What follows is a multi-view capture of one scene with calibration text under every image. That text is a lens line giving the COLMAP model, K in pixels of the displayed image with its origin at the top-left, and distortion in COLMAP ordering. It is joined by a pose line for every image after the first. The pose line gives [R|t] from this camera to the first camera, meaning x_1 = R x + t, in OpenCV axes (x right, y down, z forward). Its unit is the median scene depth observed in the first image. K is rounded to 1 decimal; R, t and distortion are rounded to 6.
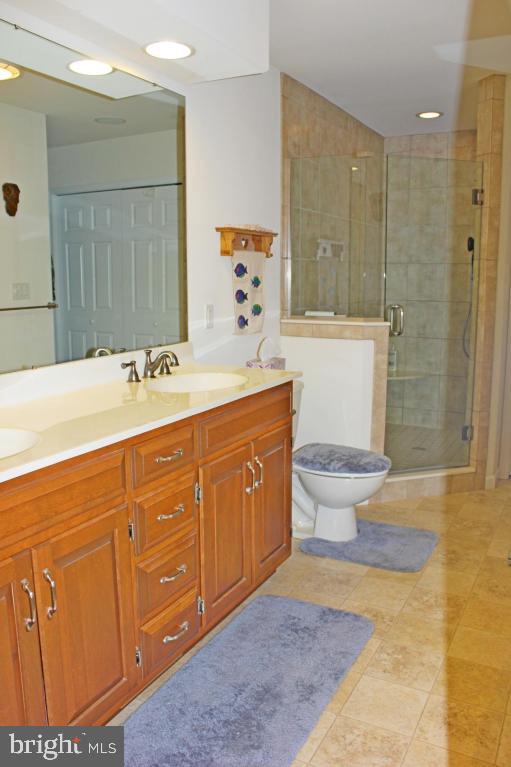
lens RADIAL K [[637.5, 0, 253.7], [0, 637.5, 389.8], [0, 0, 1]] dist [-0.159394, 0.137977]
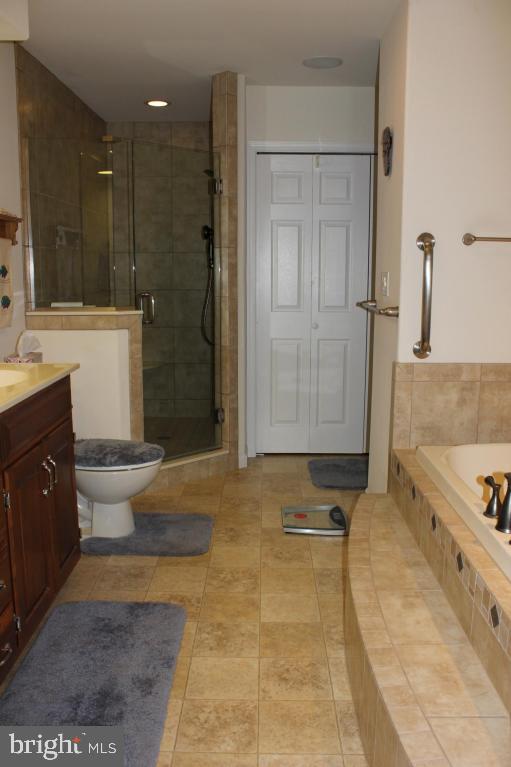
lens RADIAL K [[660.4, 0, 257.6], [0, 660.4, 387.5], [0, 0, 1]] dist [-0.167953, 0.161469]
pose [[0.890572, -0.076901, 0.448294, -0.110436], [0.075820, 0.996913, 0.020389, 0.007014], [-0.448479, 0.015832, 0.893653, 0.006344]]
